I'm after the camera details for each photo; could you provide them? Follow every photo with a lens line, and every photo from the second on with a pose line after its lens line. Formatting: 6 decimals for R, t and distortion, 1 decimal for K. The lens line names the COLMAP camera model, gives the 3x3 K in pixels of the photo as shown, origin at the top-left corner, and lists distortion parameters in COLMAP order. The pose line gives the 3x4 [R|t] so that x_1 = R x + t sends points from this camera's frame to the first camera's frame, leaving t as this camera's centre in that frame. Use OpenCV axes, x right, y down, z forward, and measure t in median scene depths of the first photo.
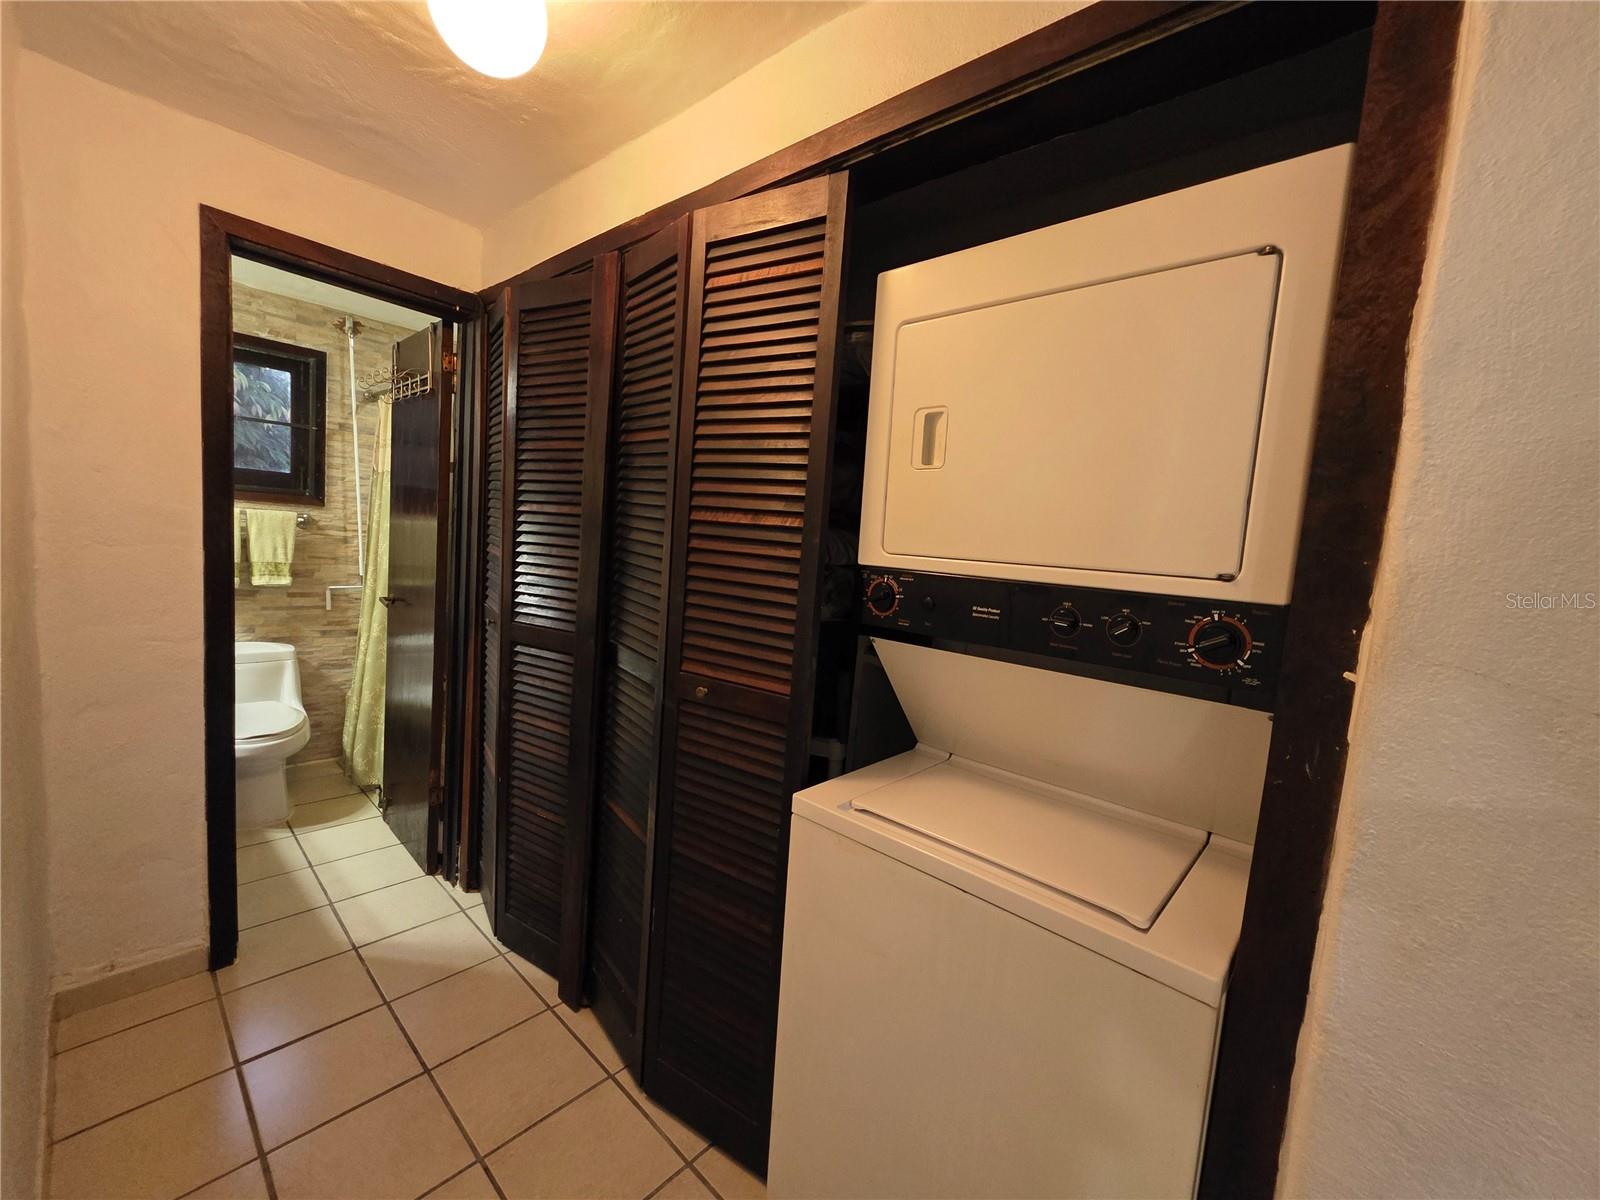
lens RADIAL K [[642.3, 0, 804.9], [0, 642.3, 601.8], [0, 0, 1]] dist [0.001992, -0.000352]
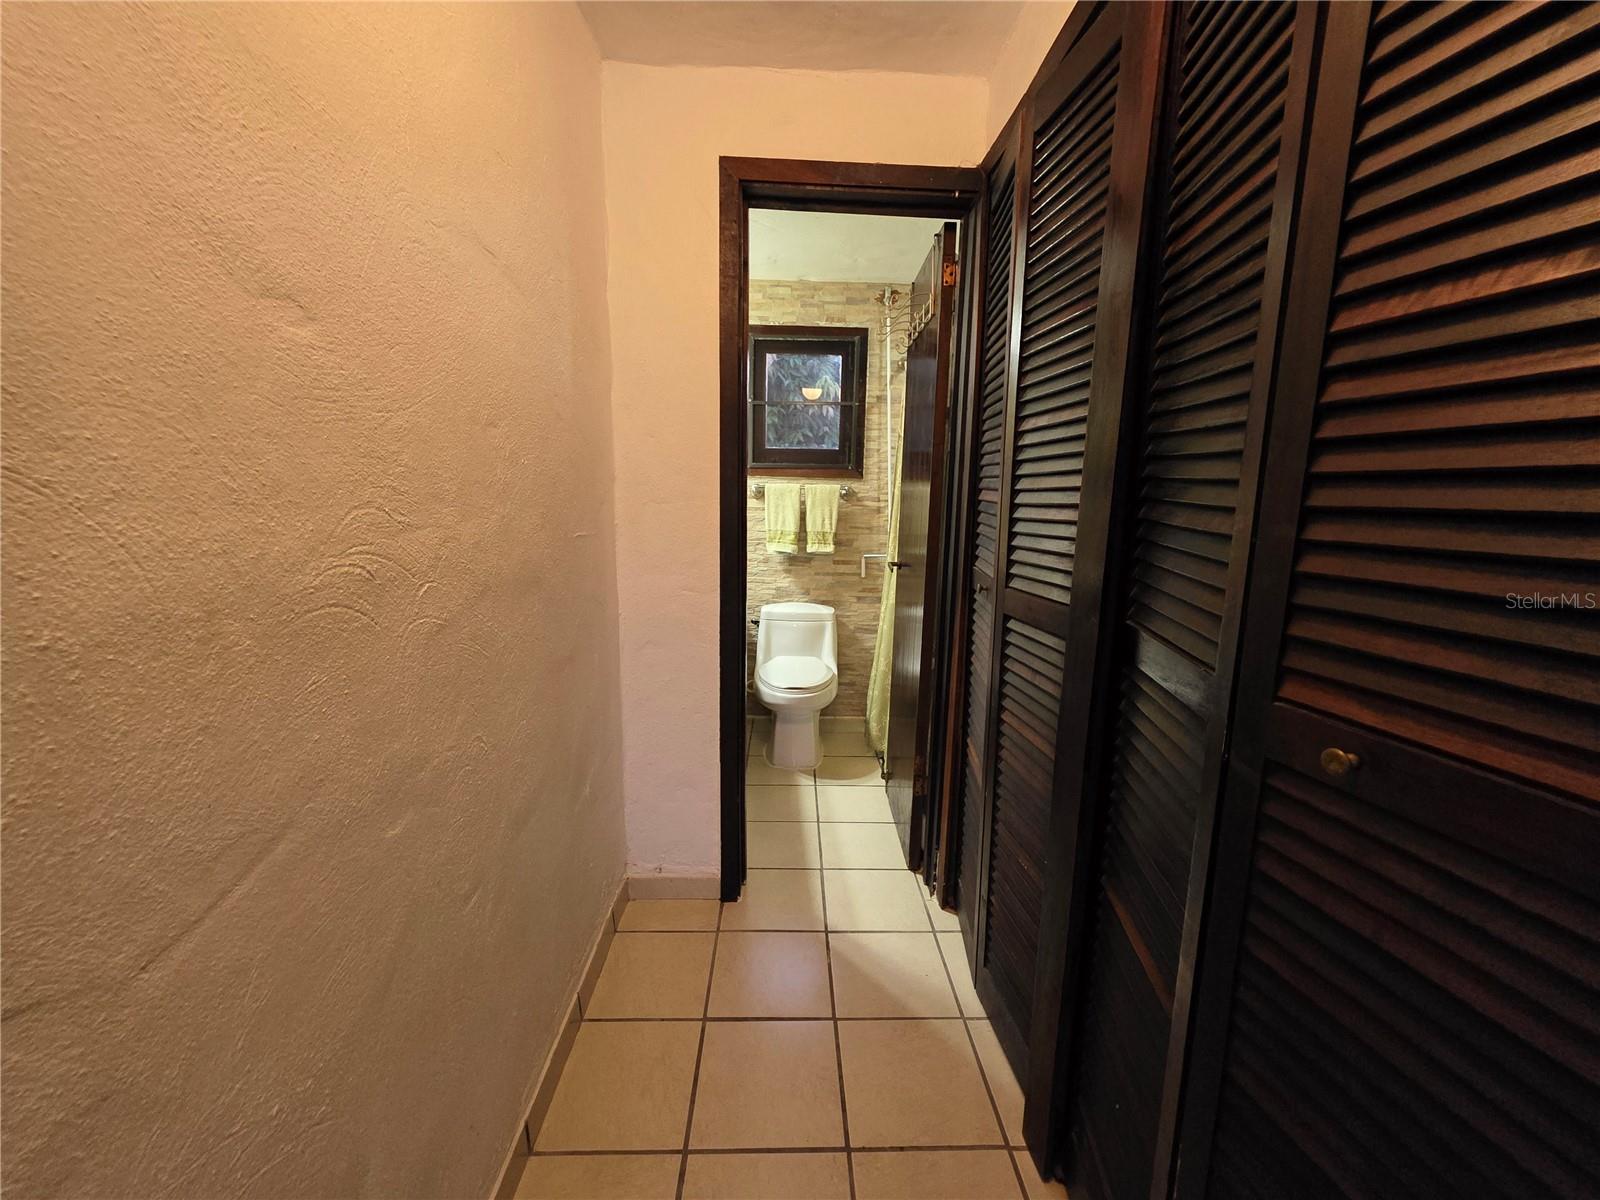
lens RADIAL K [[642.3, 0, 804.9], [0, 642.3, 601.8], [0, 0, 1]] dist [0.001992, -0.000352]
pose [[0.691912, 0.052806, -0.720048, -0.060224], [-0.035973, 0.998604, 0.038667, 0.021063], [0.721085, -0.000852, 0.692846, 0.269758]]
